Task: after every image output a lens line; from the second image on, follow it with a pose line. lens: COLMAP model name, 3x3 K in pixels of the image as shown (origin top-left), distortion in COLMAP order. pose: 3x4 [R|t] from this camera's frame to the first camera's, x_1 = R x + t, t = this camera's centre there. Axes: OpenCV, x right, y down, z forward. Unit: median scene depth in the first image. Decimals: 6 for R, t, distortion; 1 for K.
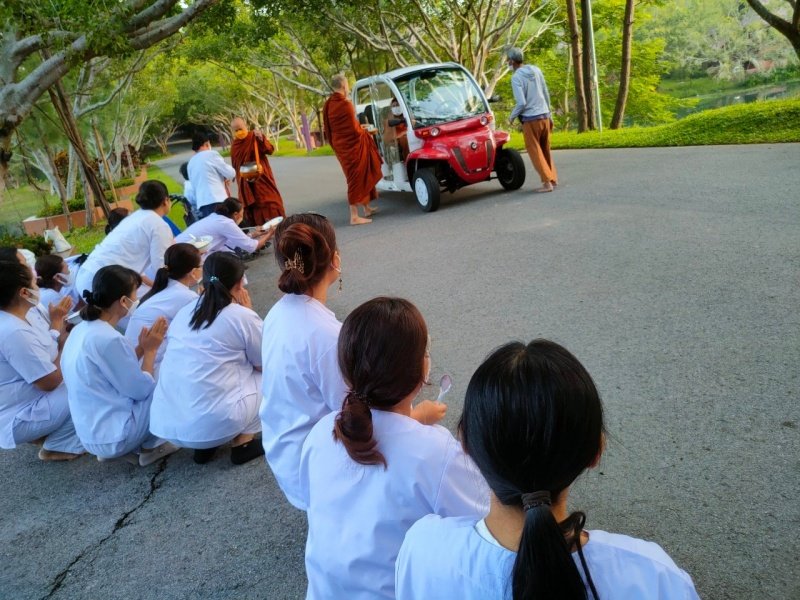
lens RADIAL K [[604.2, 0, 413.2], [0, 604.2, 296.6], [0, 0, 1]] dist [0.060604, -0.064239]
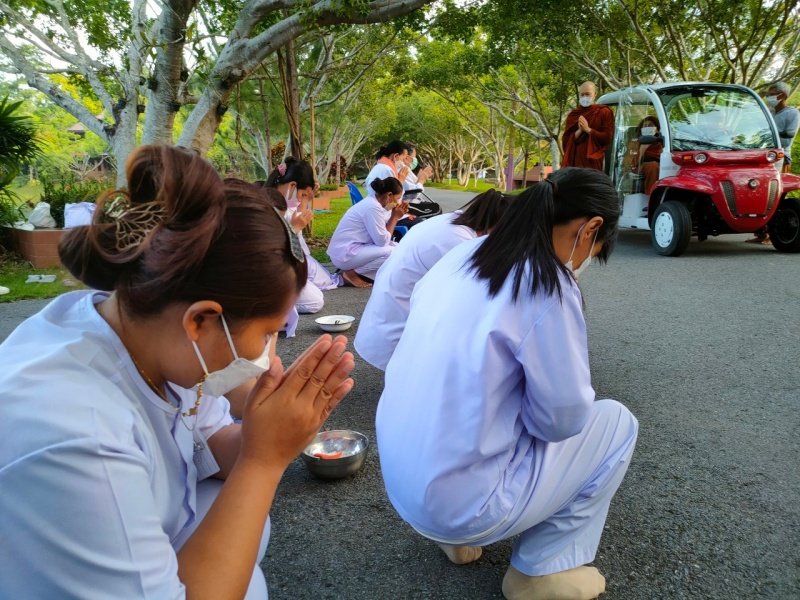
lens RADIAL K [[604.2, 0, 413.2], [0, 604.2, 296.6], [0, 0, 1]] dist [0.060604, -0.064239]
pose [[0.937656, 0.223900, -0.265837, -0.059098], [-0.246255, 0.967726, -0.053525, 0.029151], [0.245273, 0.115652, 0.962531, 0.176566]]
